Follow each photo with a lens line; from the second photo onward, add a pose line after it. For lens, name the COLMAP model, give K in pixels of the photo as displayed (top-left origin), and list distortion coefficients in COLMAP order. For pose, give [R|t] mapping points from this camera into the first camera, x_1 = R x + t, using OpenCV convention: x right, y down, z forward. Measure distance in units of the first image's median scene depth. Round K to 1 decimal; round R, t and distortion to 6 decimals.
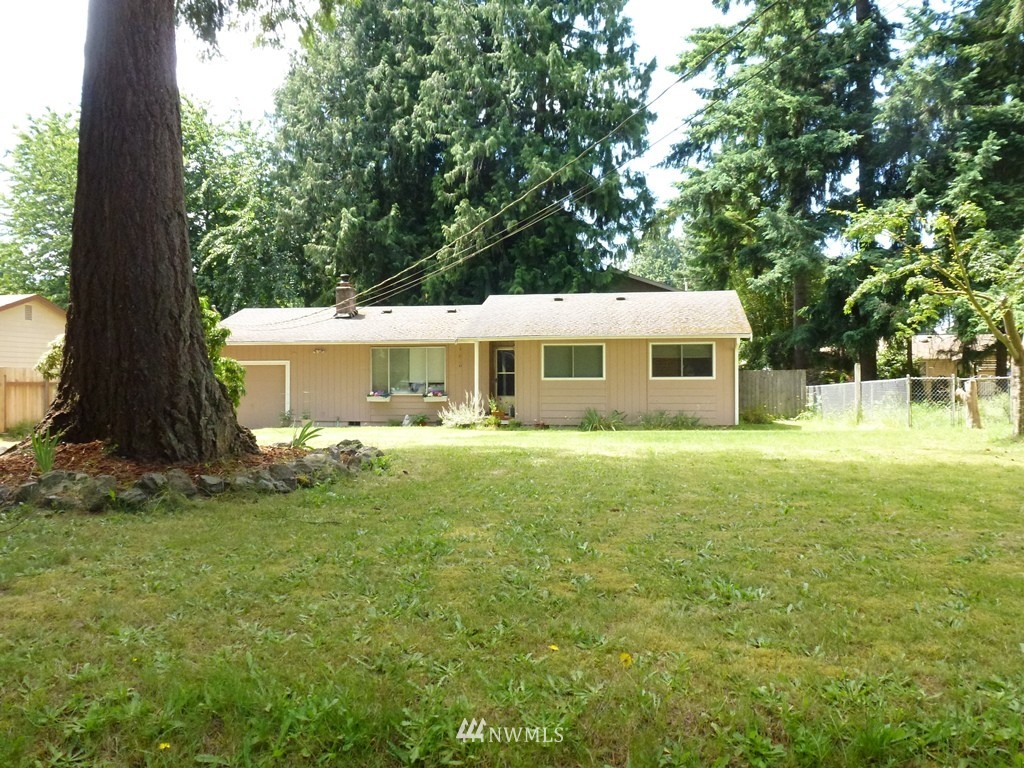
lens RADIAL K [[859.1, 0, 517.3], [0, 859.1, 382.5], [0, 0, 1]] dist [-0.035459, -0.011128]
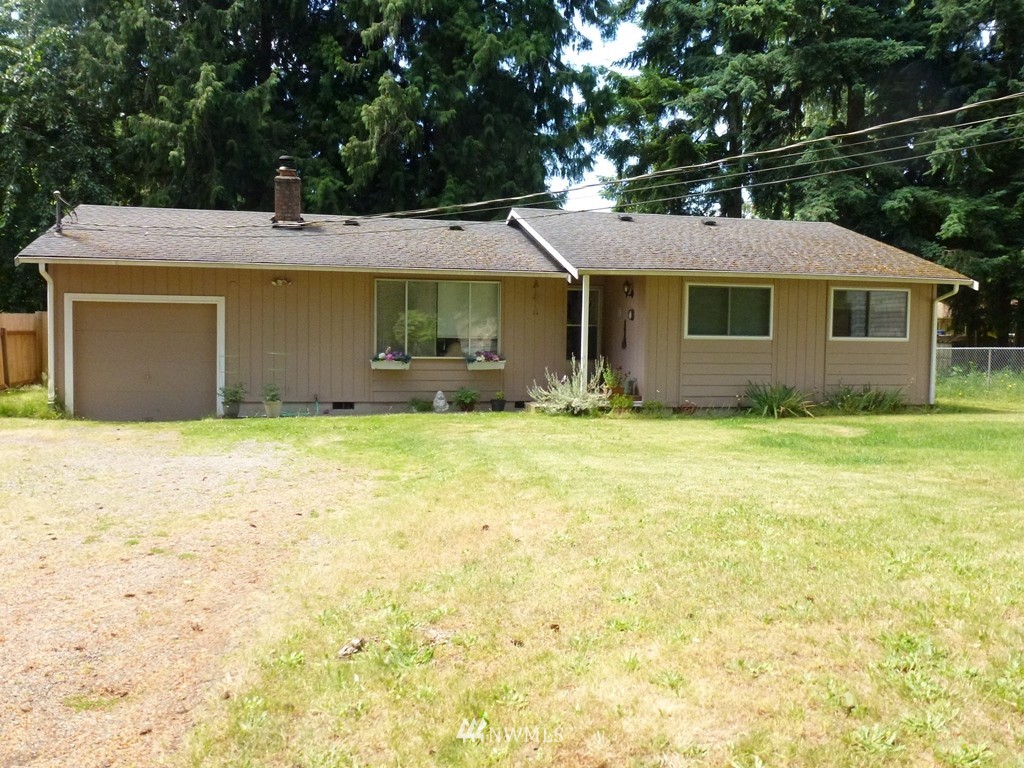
lens RADIAL K [[859.1, 0, 517.3], [0, 859.1, 377.1], [0, 0, 1]] dist [-0.035459, -0.011128]
pose [[0.926128, -0.004751, 0.377180, -0.279191], [-0.016264, 0.998488, 0.052511, -0.004854], [-0.376859, -0.054767, 0.924650, 0.374169]]
